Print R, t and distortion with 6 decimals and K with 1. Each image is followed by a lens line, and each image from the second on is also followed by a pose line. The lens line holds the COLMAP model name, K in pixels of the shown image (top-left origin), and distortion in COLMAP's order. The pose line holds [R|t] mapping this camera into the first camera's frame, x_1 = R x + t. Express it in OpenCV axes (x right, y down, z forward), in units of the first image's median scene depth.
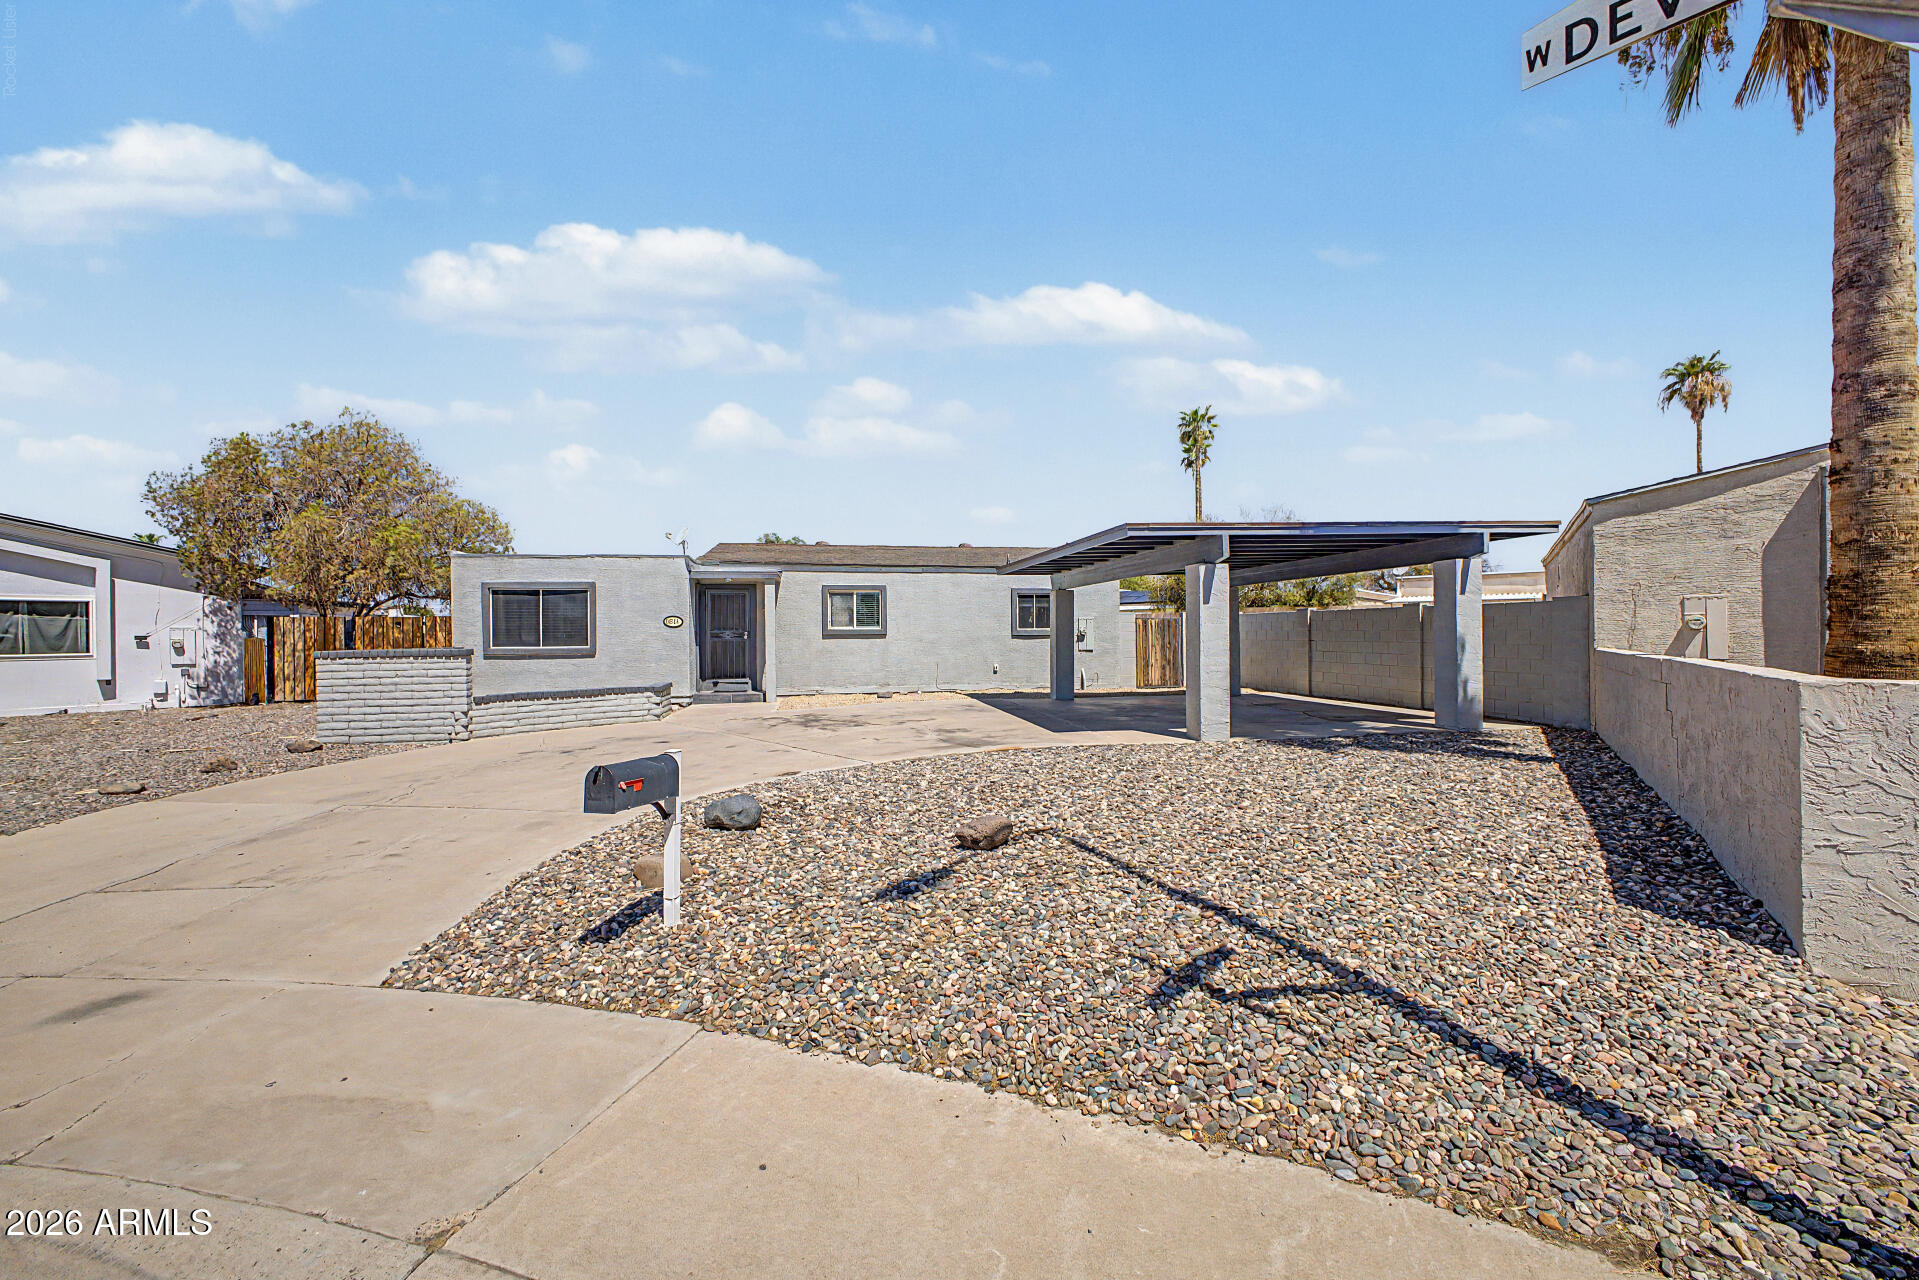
lens RADIAL K [[775.7, 0, 940.7], [0, 775.7, 640.2], [0, 0, 1]] dist [0.001472, -0.000389]
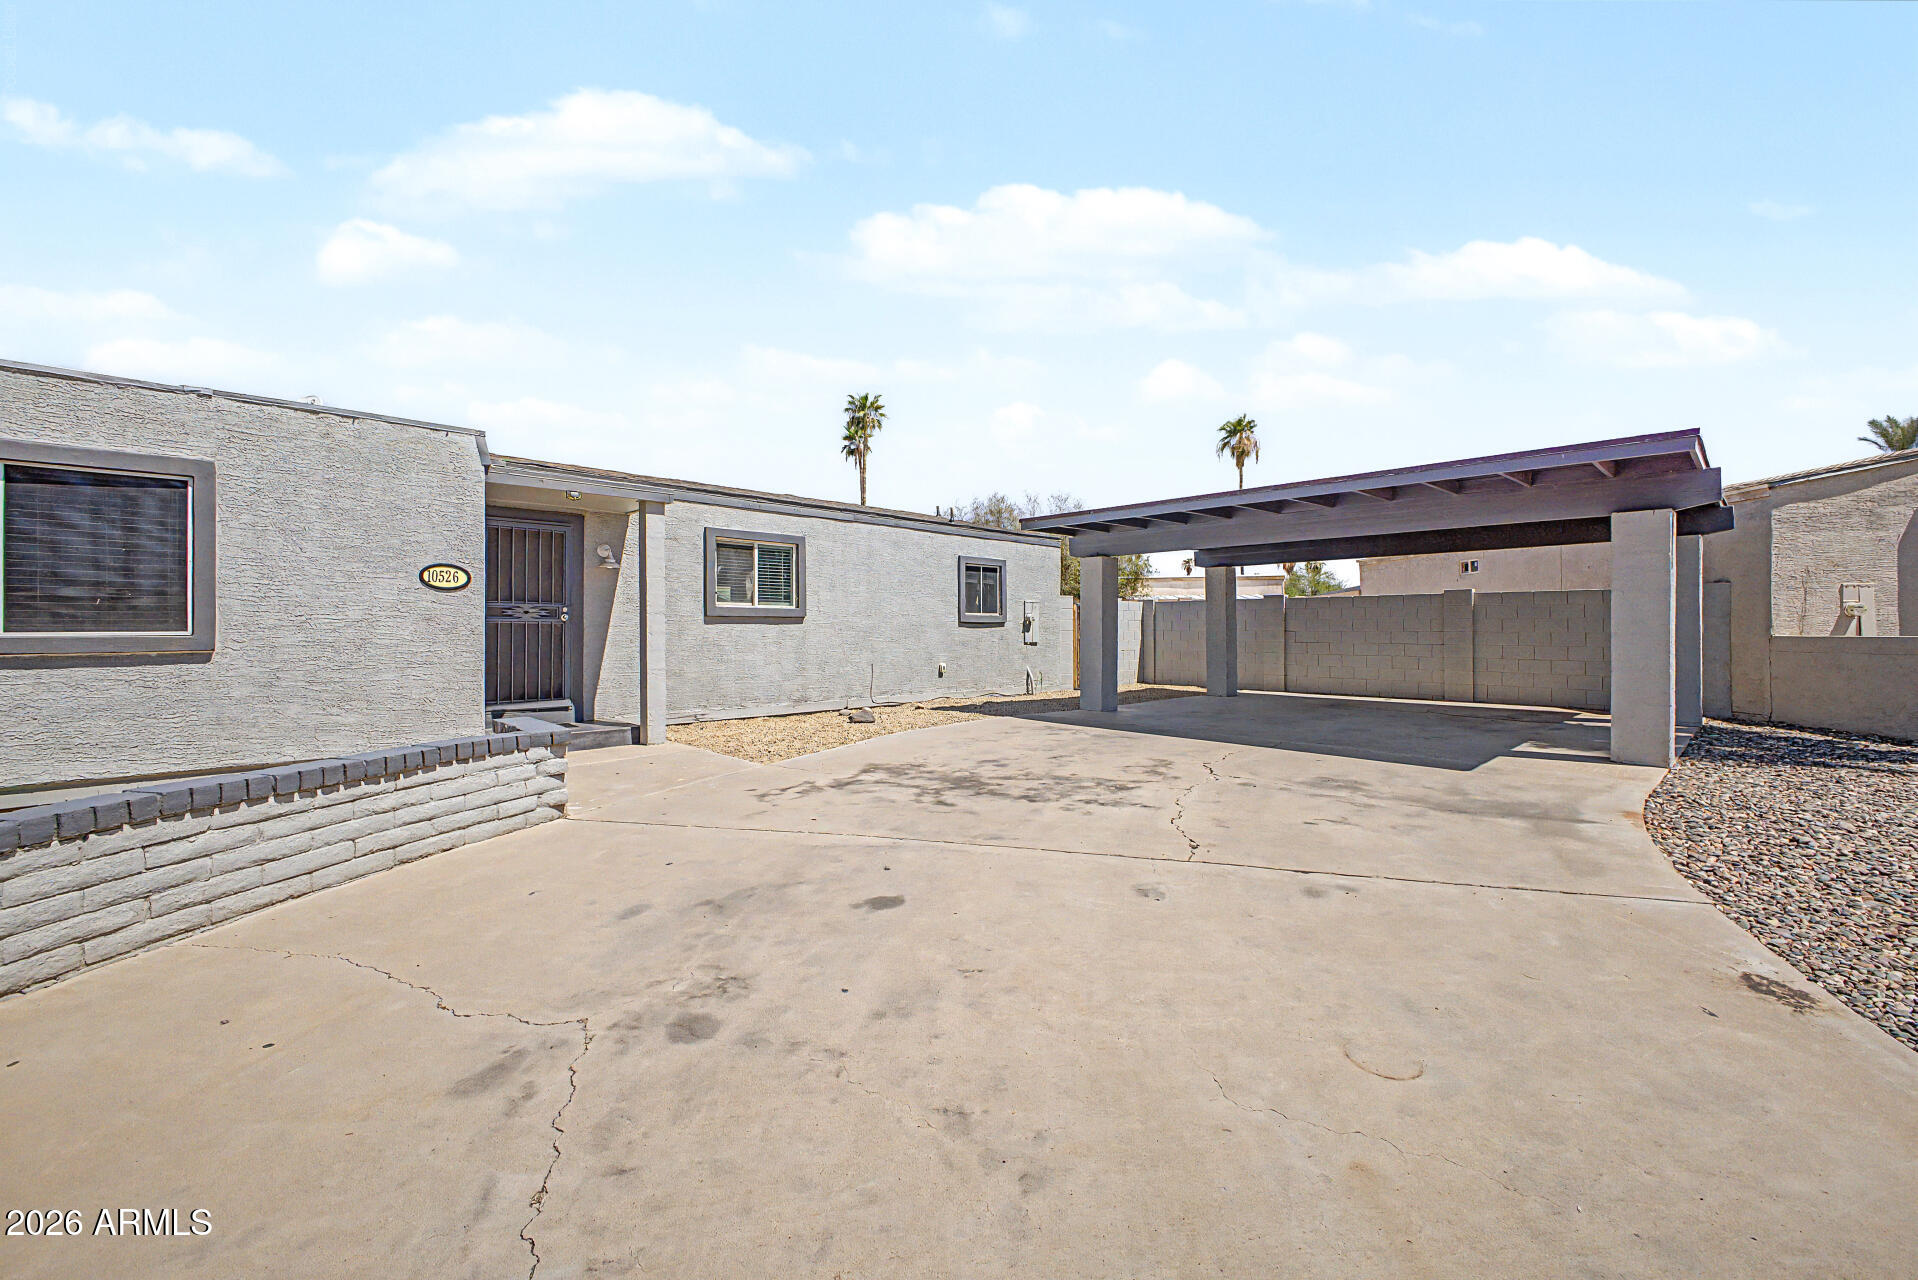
lens RADIAL K [[775.3, 0, 961.5], [0, 775.3, 639.7], [0, 0, 1]] dist [0.001472, -0.000389]
pose [[0.828484, 0.000815, 0.560012, -0.313212], [-0.001099, 0.999999, 0.000170, 0.010065], [-0.560012, -0.000756, 0.828484, 0.424932]]
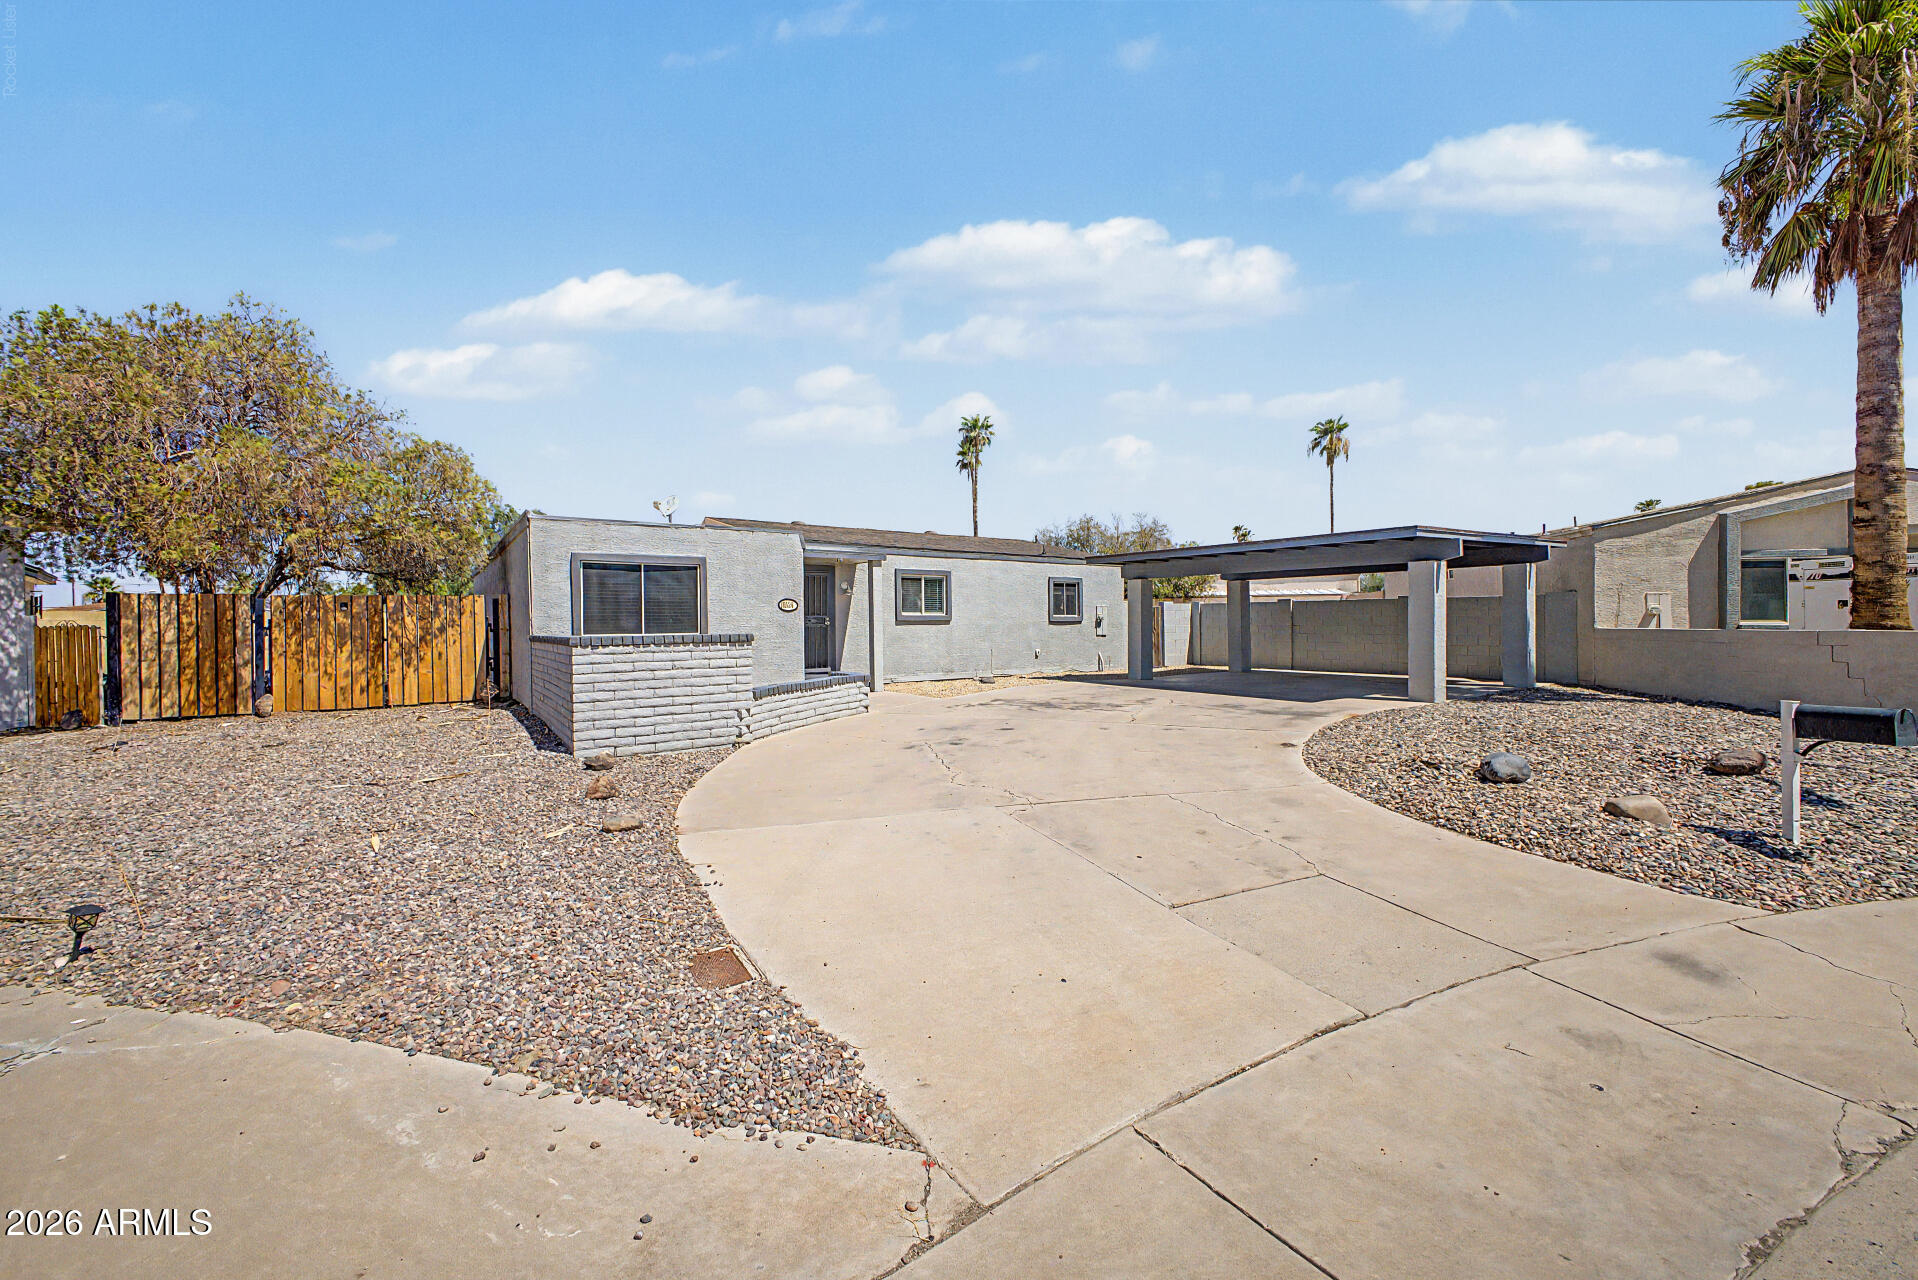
lens RADIAL K [[775.3, 0, 944.2], [0, 775.3, 637.5], [0, 0, 1]] dist [0.001472, -0.000389]
pose [[0.907417, -0.007966, 0.420156, -0.498673], [0.004805, 0.999952, 0.008582, 0.006067], [-0.420204, -0.005769, 0.907411, 0.103306]]
